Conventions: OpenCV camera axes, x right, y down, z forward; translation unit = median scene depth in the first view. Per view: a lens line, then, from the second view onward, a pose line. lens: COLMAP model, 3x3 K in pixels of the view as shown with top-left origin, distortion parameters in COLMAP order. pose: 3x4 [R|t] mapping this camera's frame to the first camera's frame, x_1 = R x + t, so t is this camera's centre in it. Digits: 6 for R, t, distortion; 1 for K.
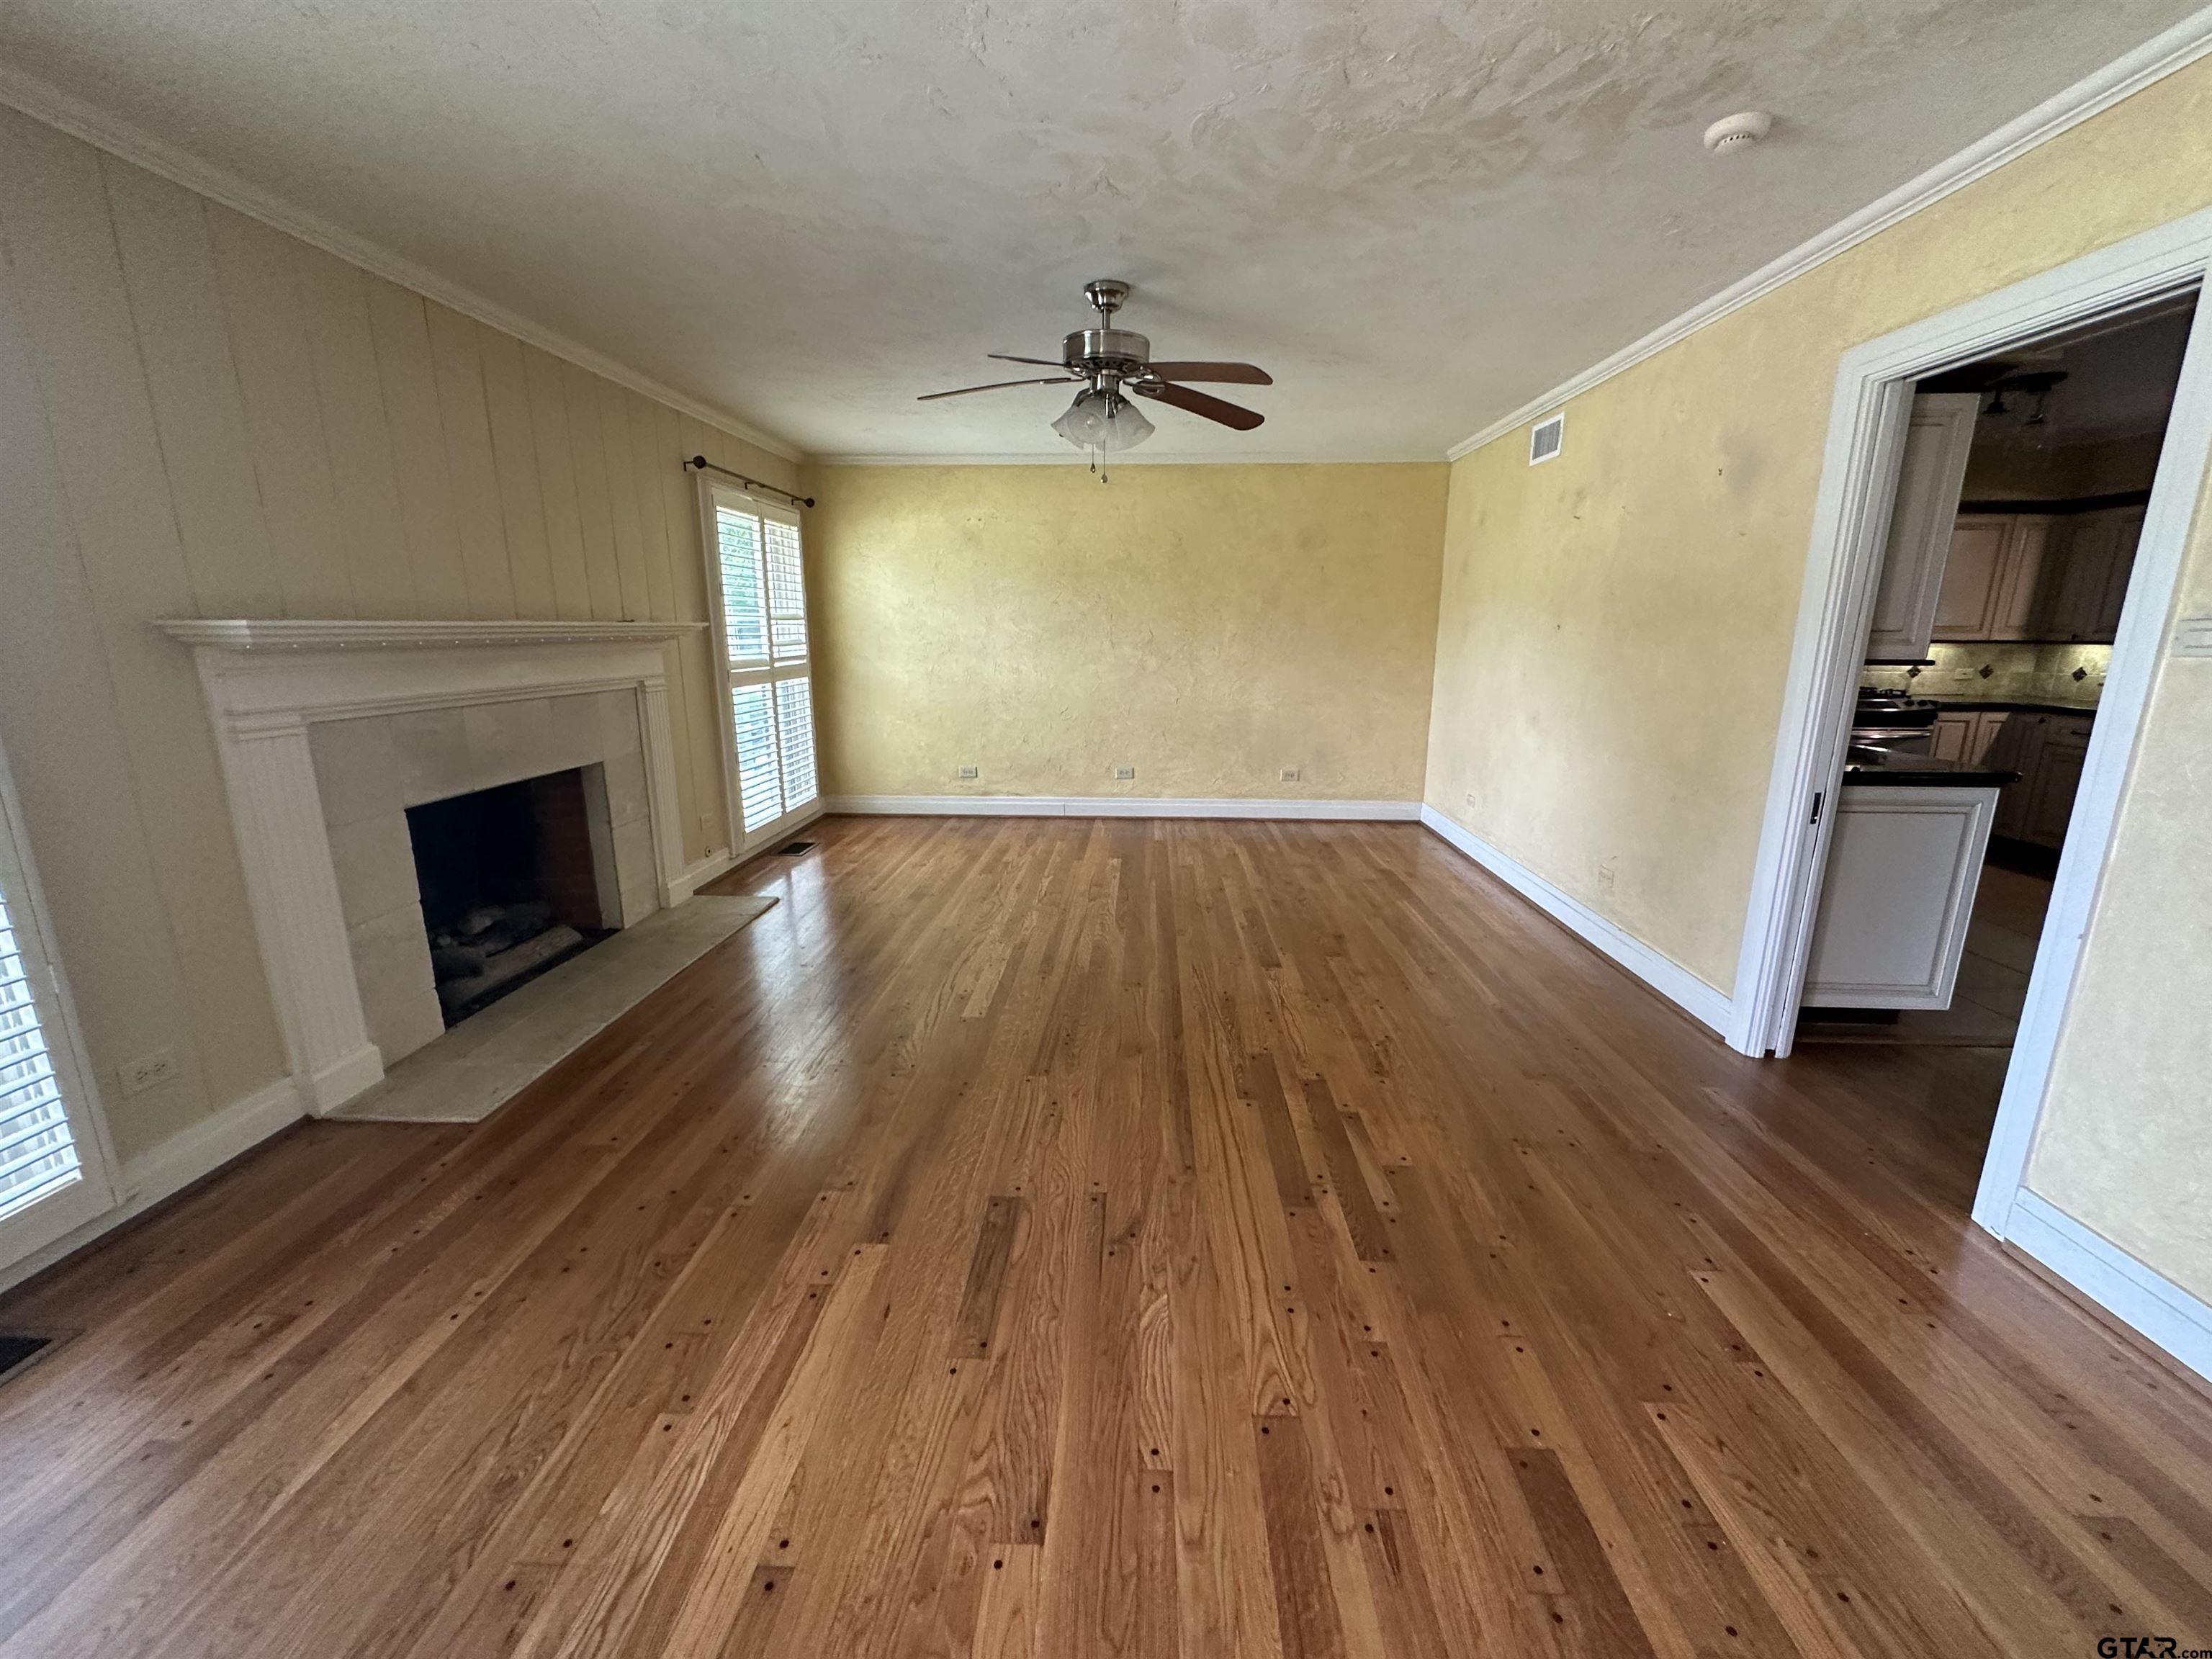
lens RADIAL K [[891.2, 0, 1108.5], [0, 891.2, 826.7], [0, 0, 1]] dist [-0.001029, 0.000113]
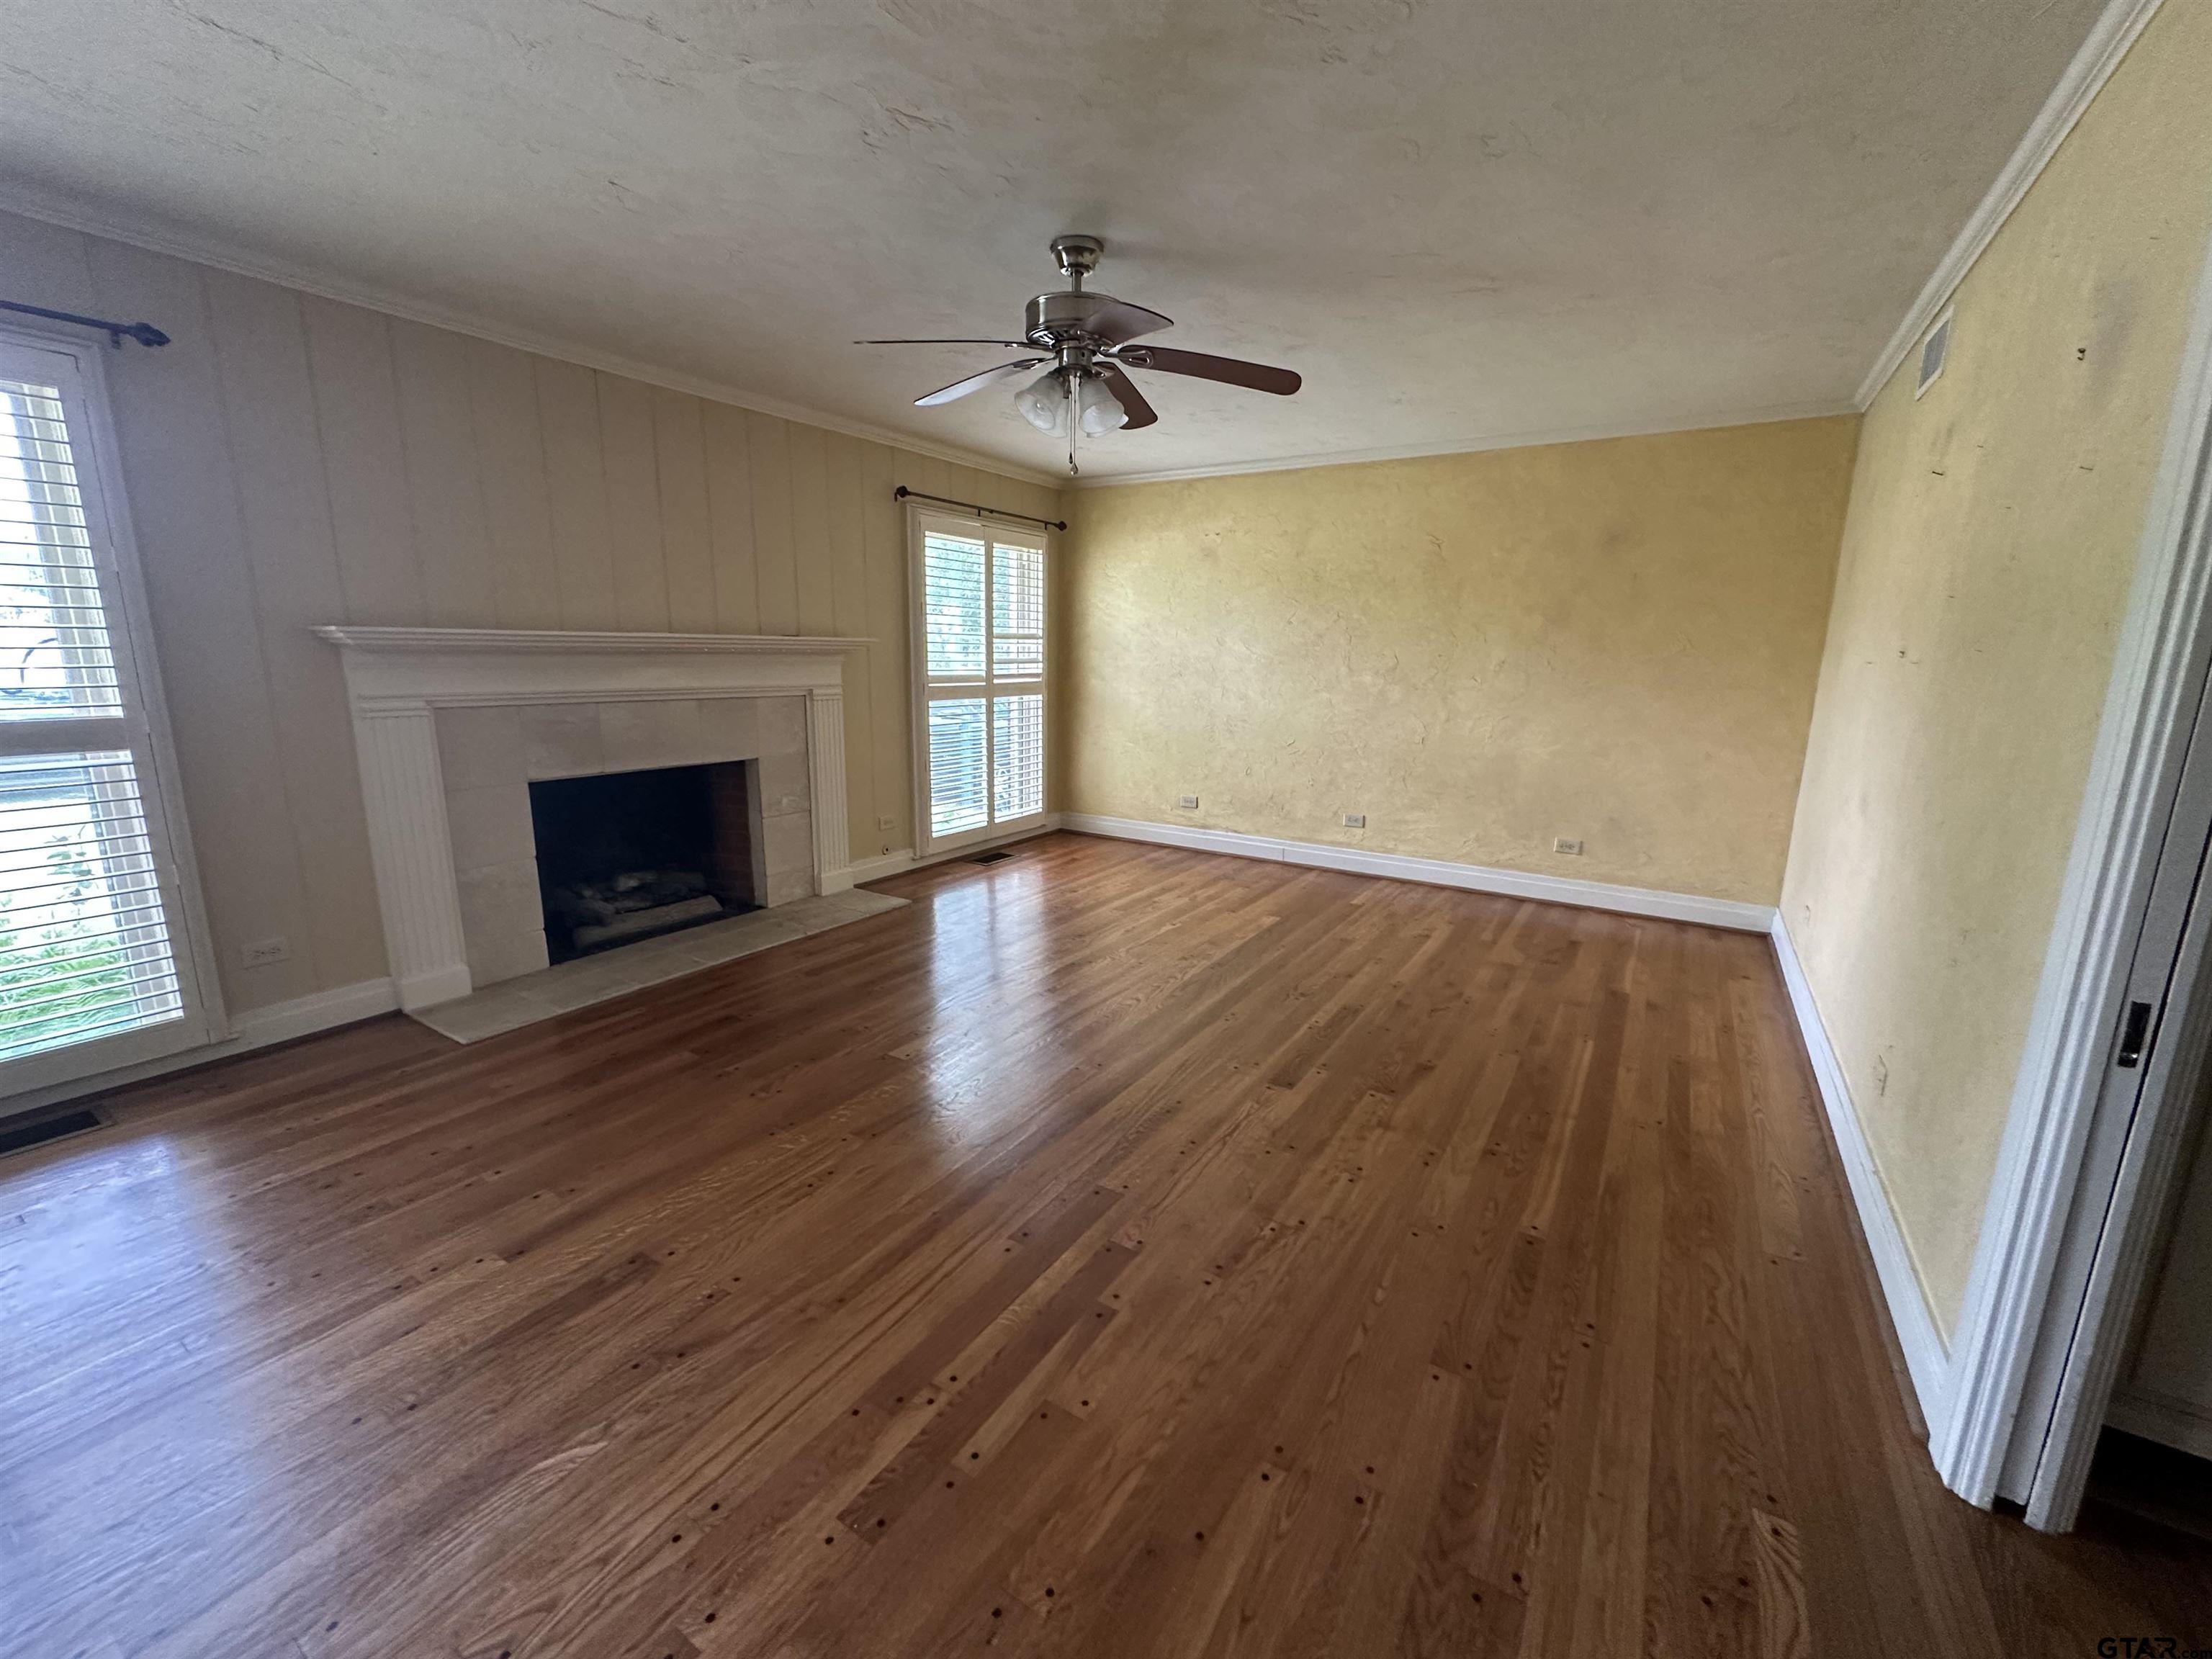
lens RADIAL K [[891.2, 0, 1106.4], [0, 891.2, 830.2], [0, 0, 1]] dist [-0.001029, 0.000113]
pose [[0.865677, 0.111191, -0.488097, 0.334949], [-0.123839, 0.992282, 0.006409, -0.039314], [0.485043, 0.054897, 0.872766, 0.201689]]
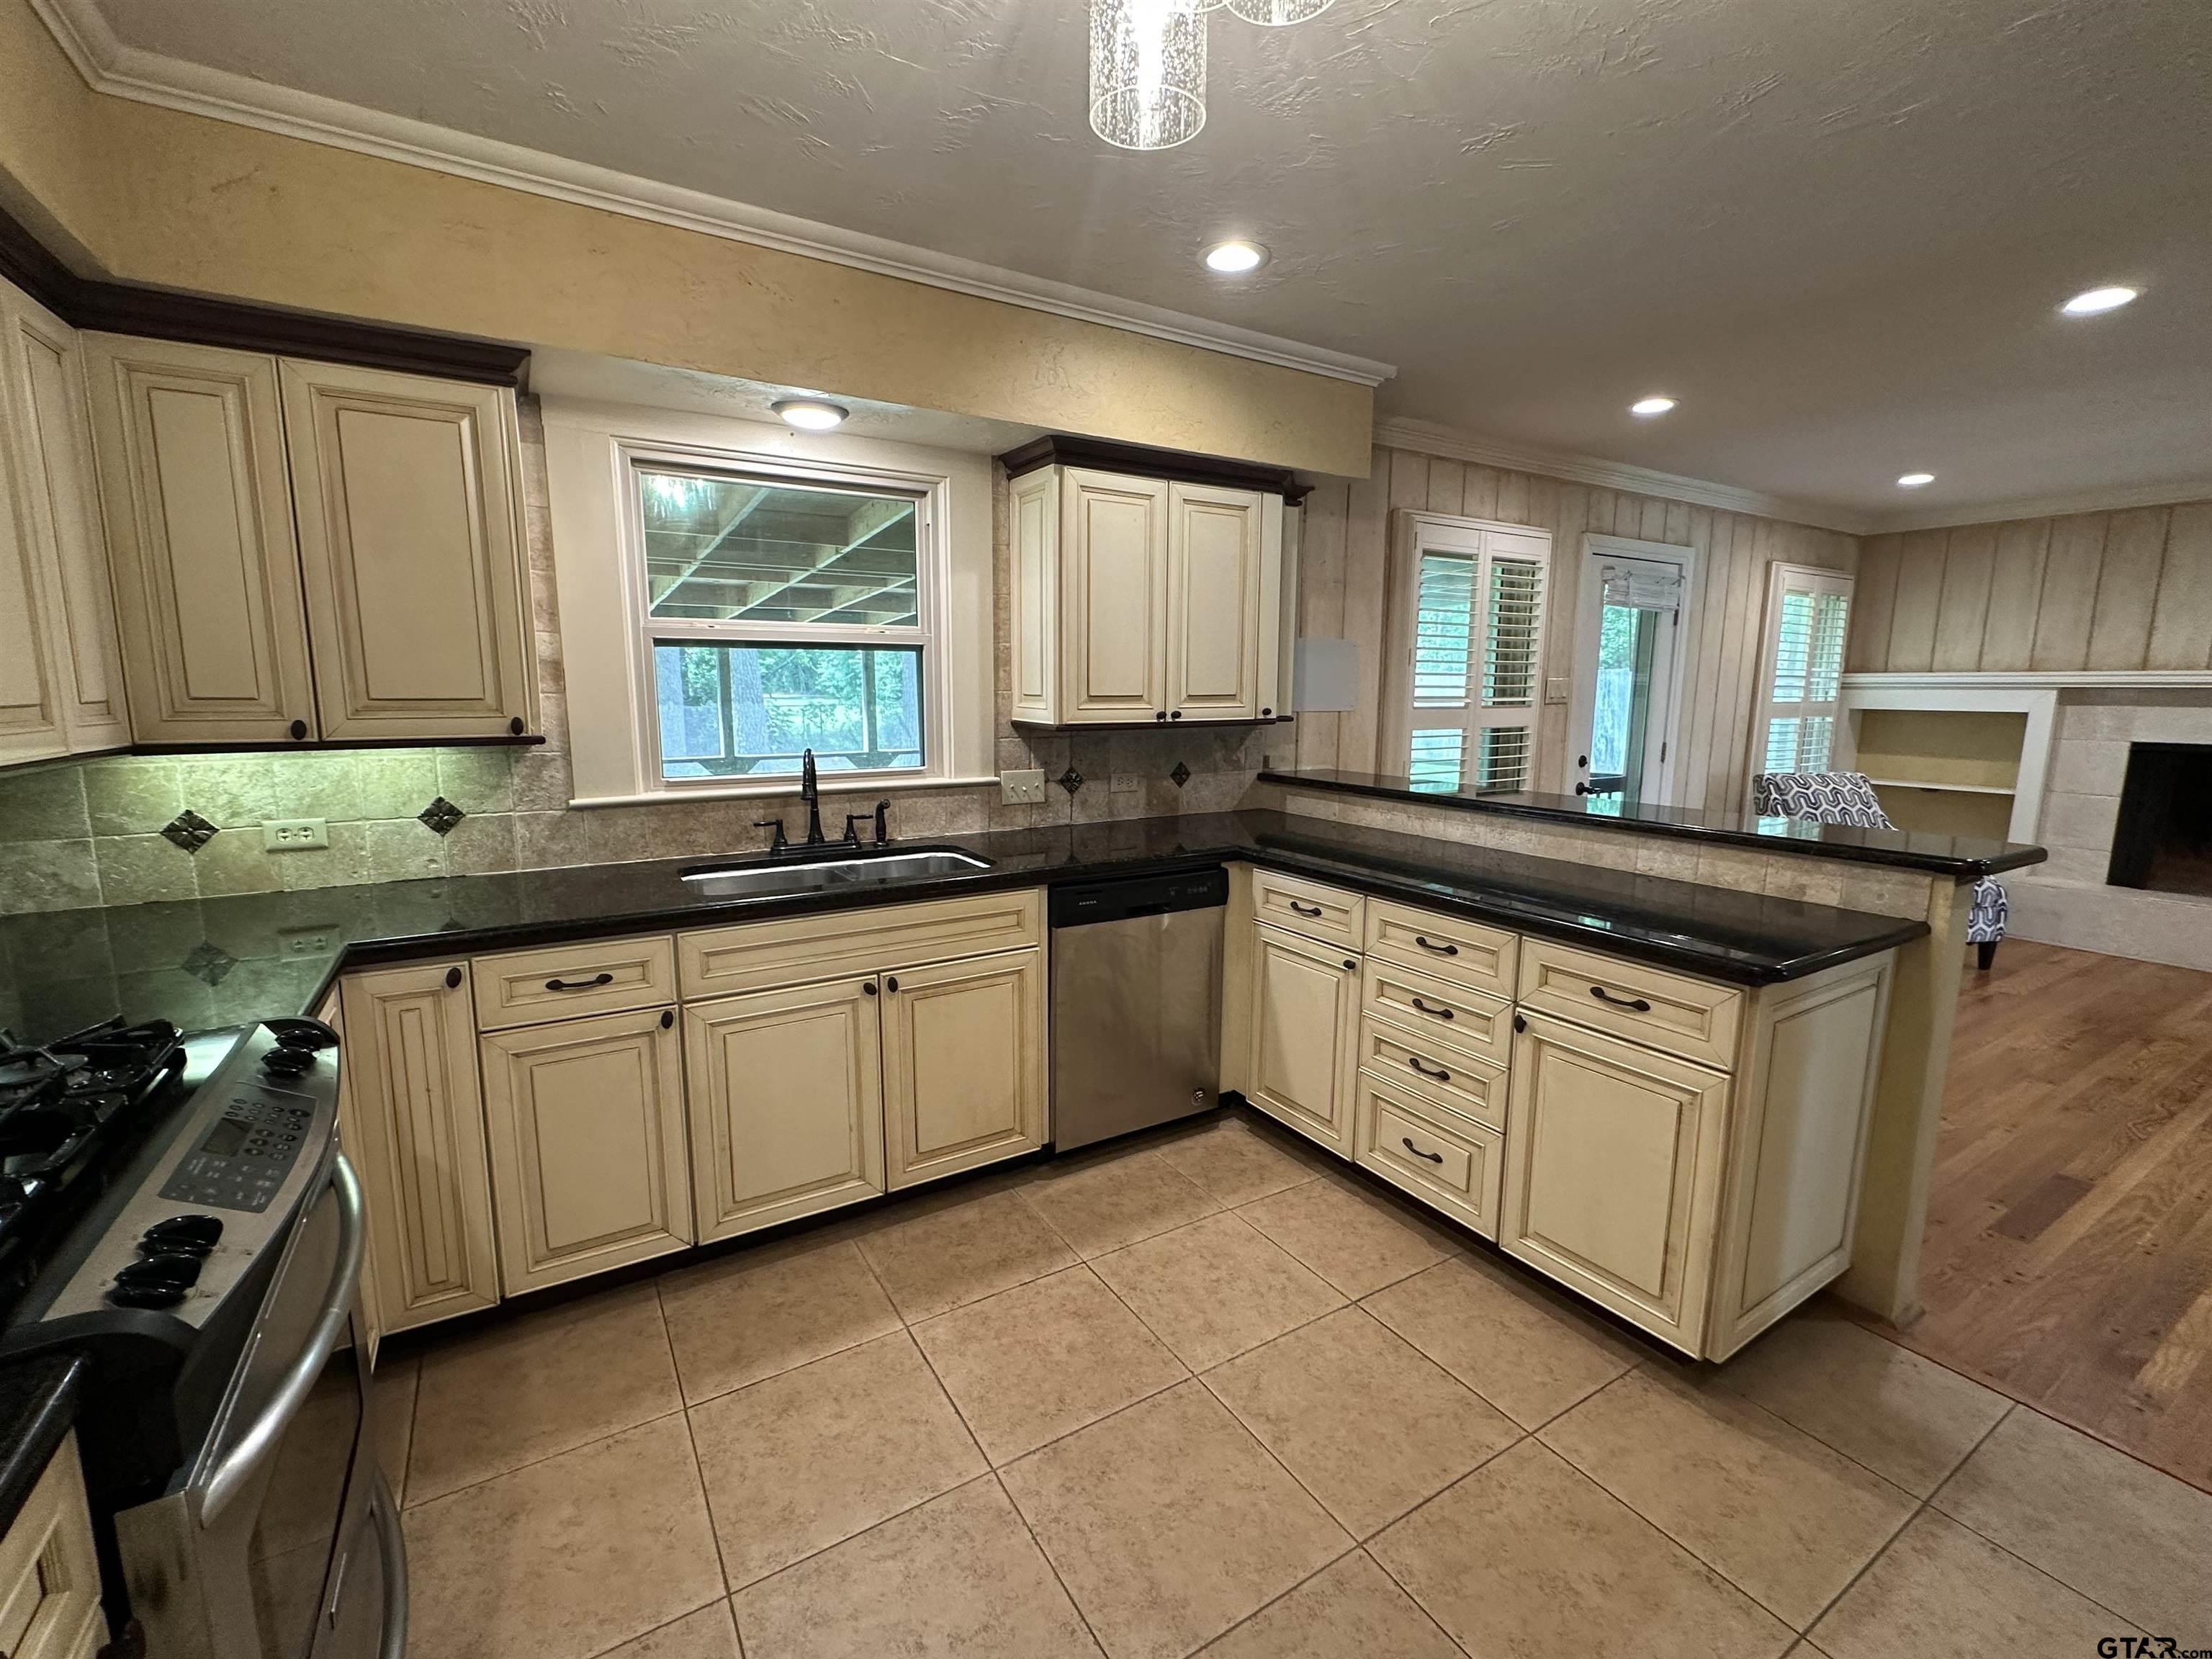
lens RADIAL K [[953.2, 0, 1103.7], [0, 953.2, 831.4], [0, 0, 1]] dist [-0.001970, 0.000912]
pose [[-0.561790, -0.133135, 0.816496, 0.740225], [0.178224, 0.944313, 0.276604, -0.268530], [-0.807854, 0.300913, -0.506778, 1.144544]]
